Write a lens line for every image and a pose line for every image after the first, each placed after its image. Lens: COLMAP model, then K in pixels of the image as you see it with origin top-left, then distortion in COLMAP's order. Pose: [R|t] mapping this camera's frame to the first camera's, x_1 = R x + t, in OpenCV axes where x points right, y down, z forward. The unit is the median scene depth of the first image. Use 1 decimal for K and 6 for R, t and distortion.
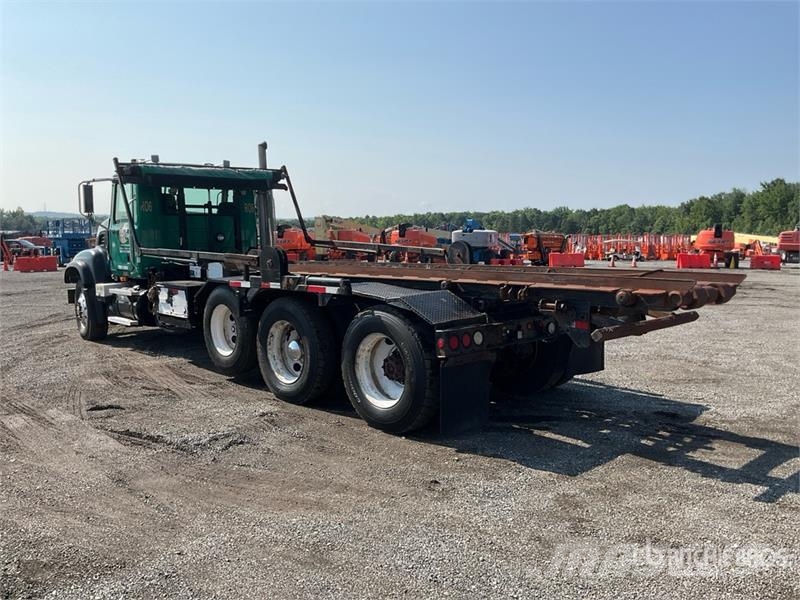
lens RADIAL K [[659.6, 0, 400.0], [0, 659.6, 300.0], [0, 0, 1]] dist [0.063887, -0.119810]
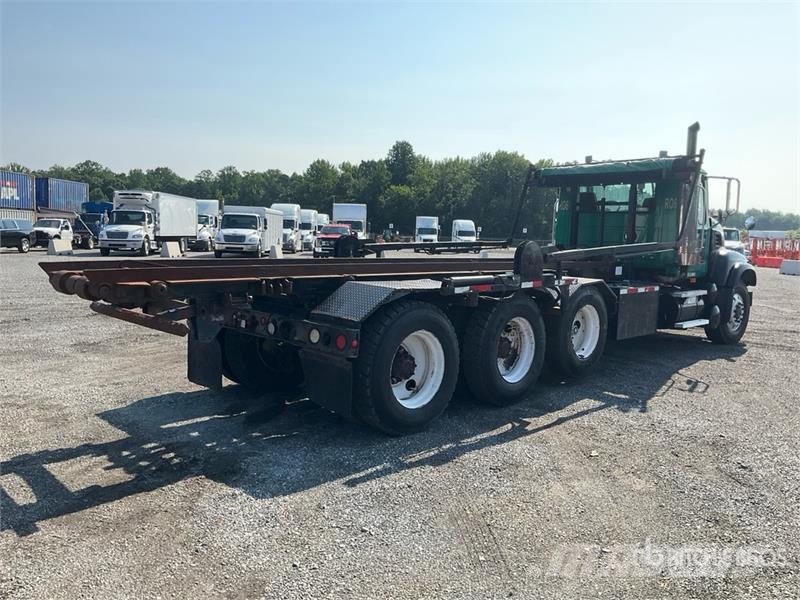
lens RADIAL K [[659.6, 0, 400.0], [0, 659.6, 300.0], [0, 0, 1]] dist [0.063887, -0.119810]
pose [[0.023401, 0.118166, -0.992718, 0.823251], [-0.125154, 0.985524, 0.114360, -0.090616], [0.991861, 0.121567, 0.037851, 0.821158]]
